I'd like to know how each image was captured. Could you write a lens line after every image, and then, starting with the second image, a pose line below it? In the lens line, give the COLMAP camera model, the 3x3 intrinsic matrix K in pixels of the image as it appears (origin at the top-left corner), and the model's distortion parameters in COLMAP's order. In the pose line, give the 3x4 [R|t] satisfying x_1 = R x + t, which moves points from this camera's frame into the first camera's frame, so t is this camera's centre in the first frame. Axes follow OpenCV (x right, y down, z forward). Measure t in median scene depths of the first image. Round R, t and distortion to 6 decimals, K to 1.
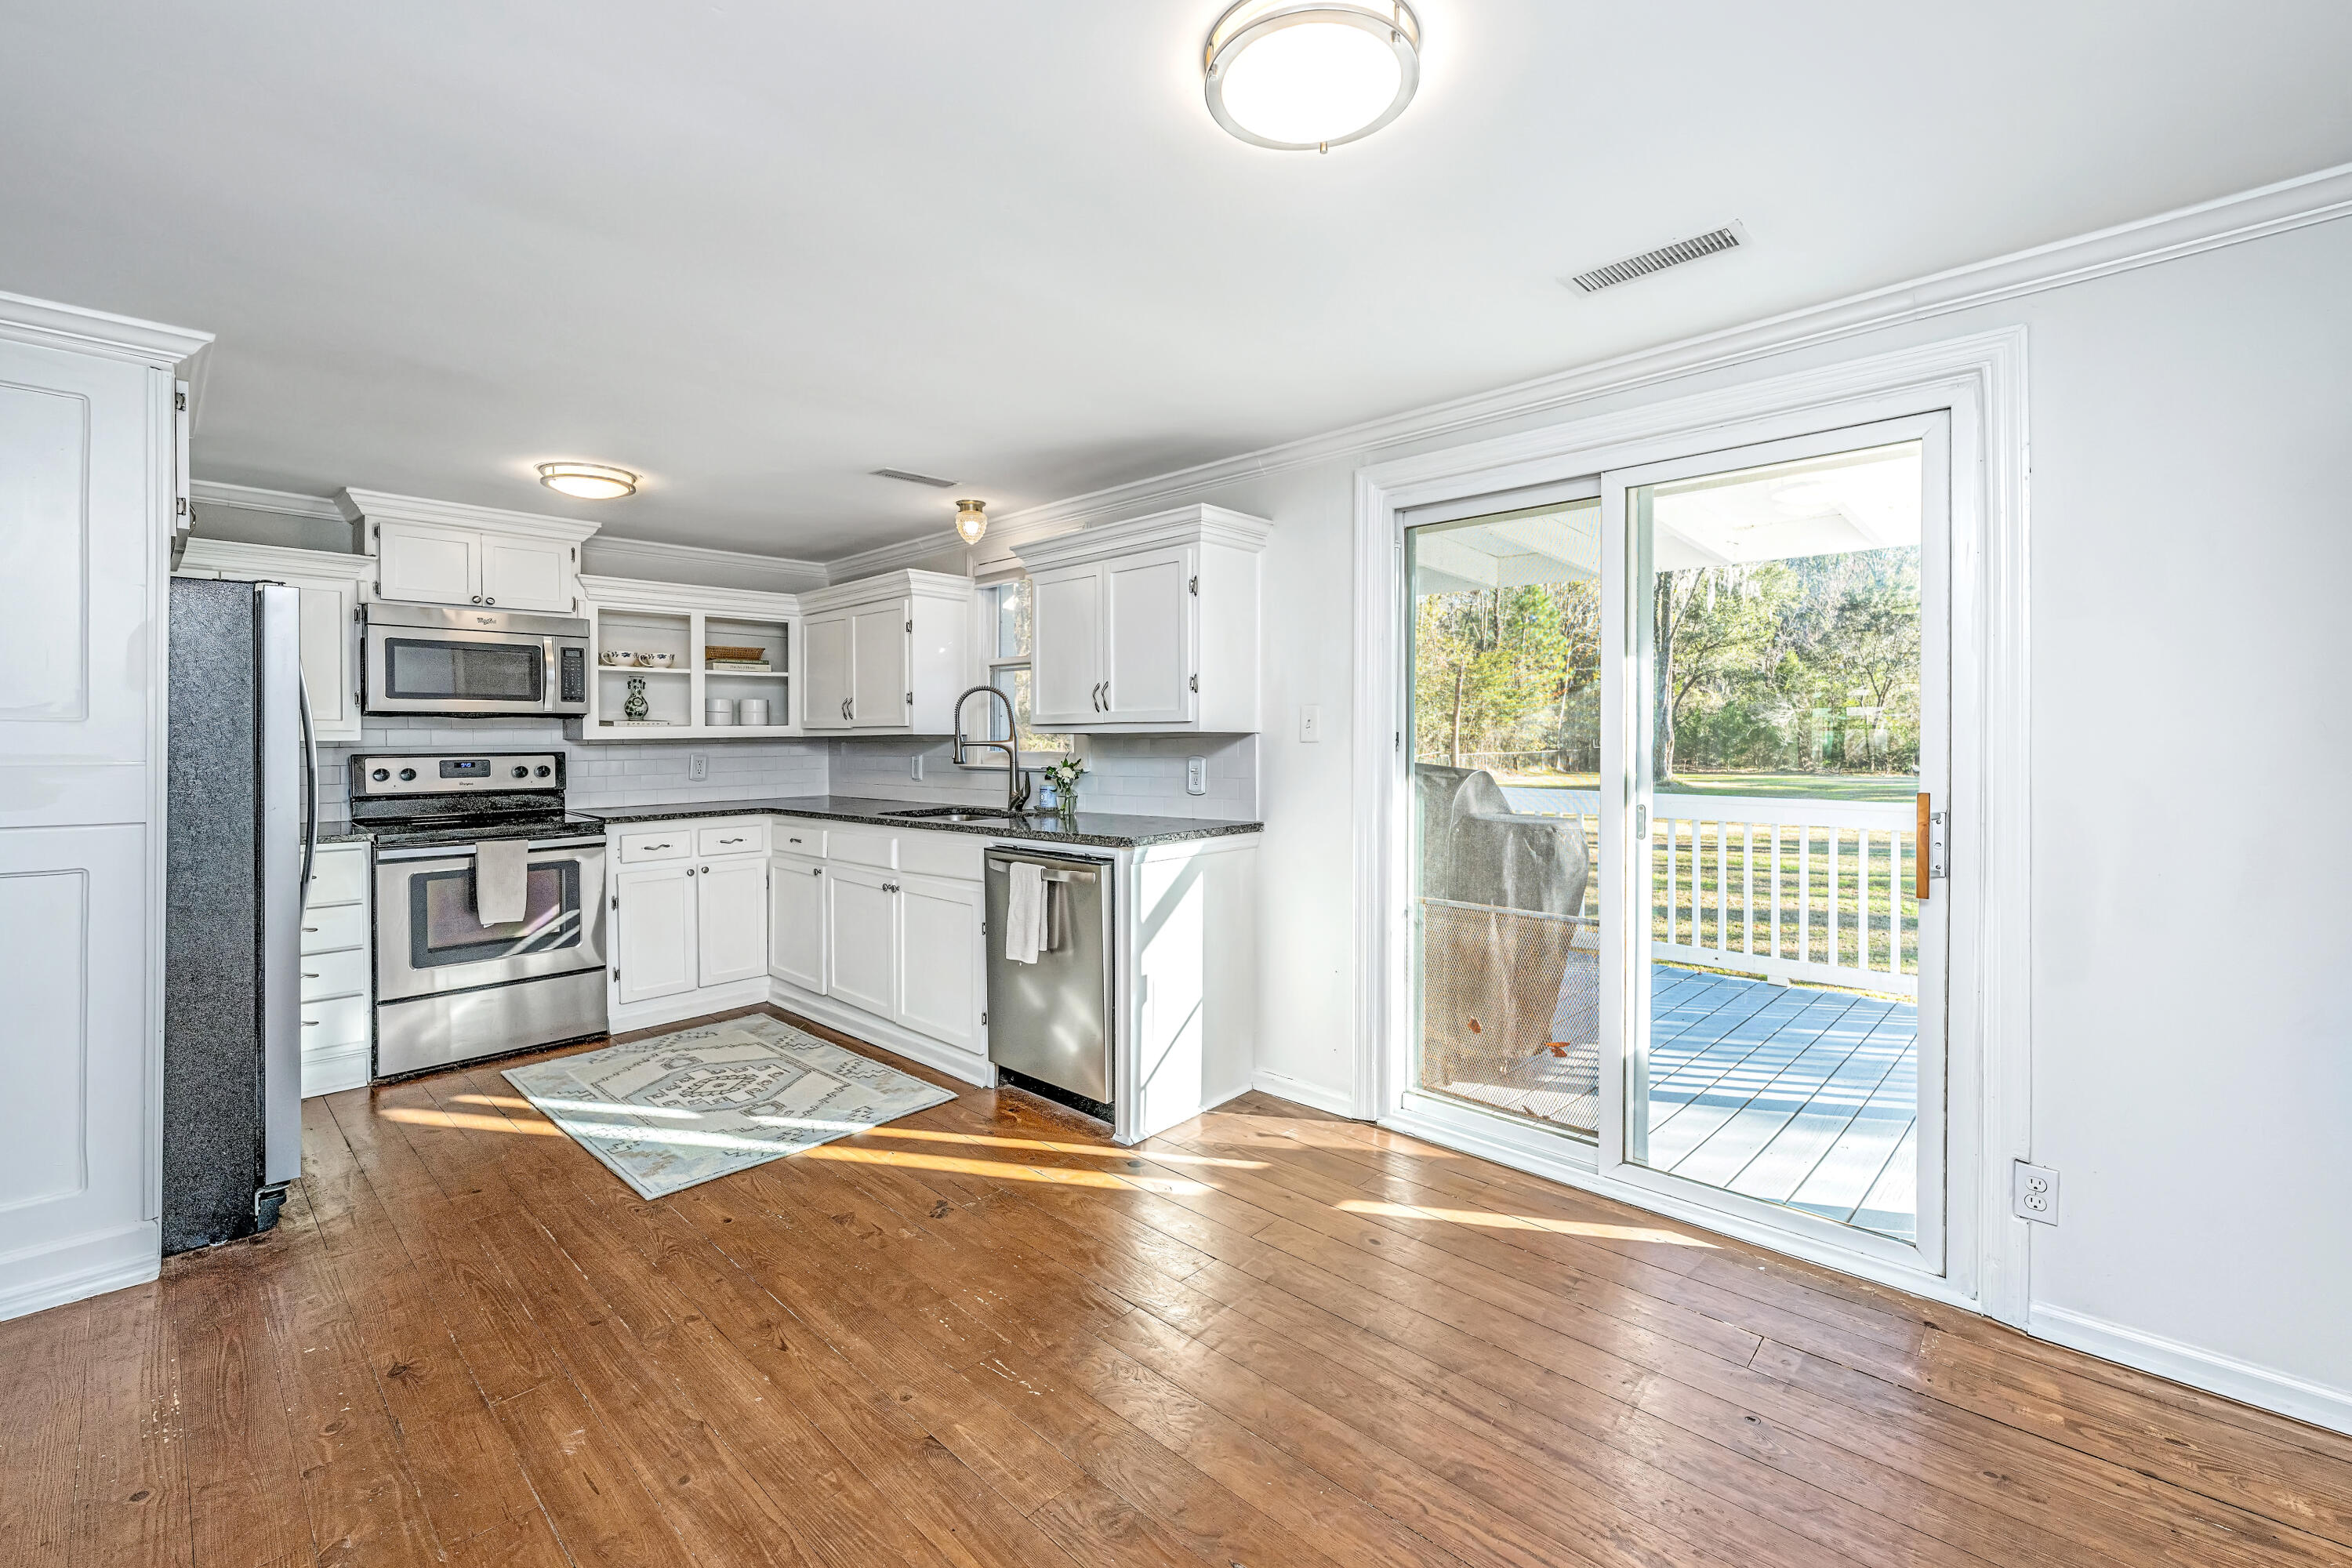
lens RADIAL K [[965.1, 0, 1228.5], [0, 965.1, 742.2], [0, 0, 1]] dist [0.023834, 0.000105]
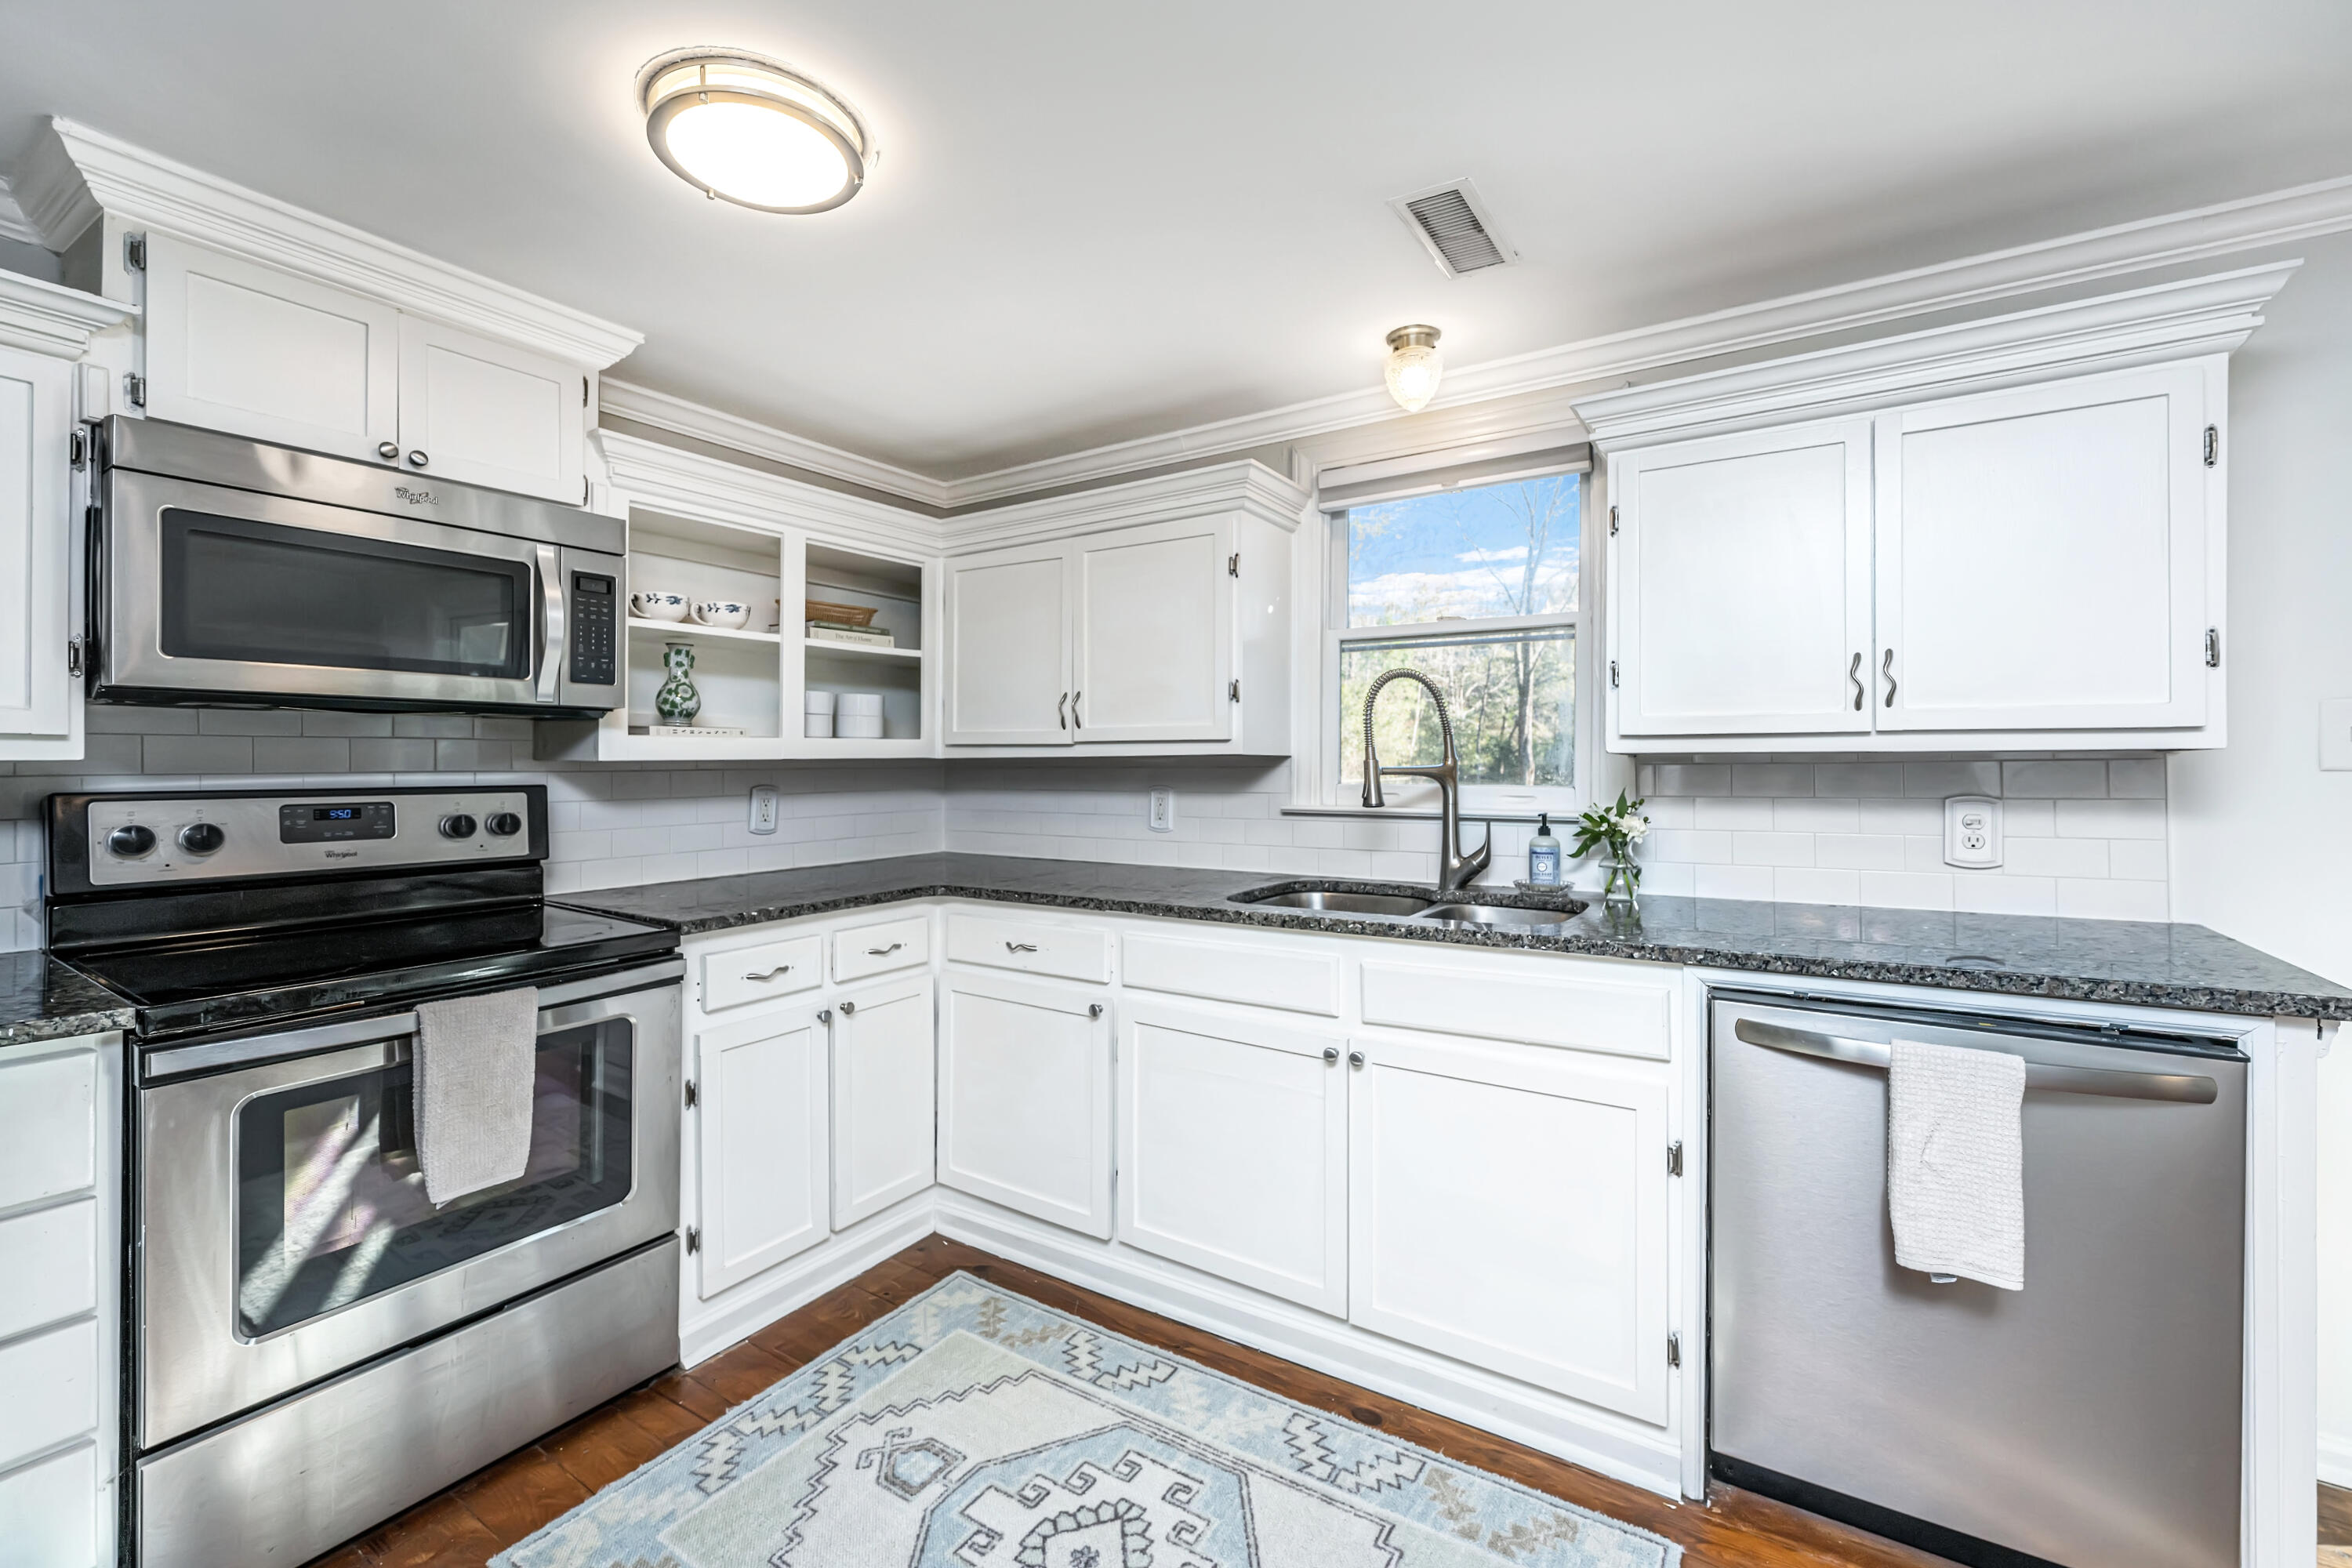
lens RADIAL K [[945.7, 0, 1262.5], [0, 945.7, 756.6], [0, 0, 1]] dist [0.002591, 0.001375]
pose [[0.979434, 0.006037, 0.201674, -0.486631], [-0.004517, 0.999958, -0.007998, -0.002795], [-0.201714, 0.006922, 0.979420, 0.518391]]
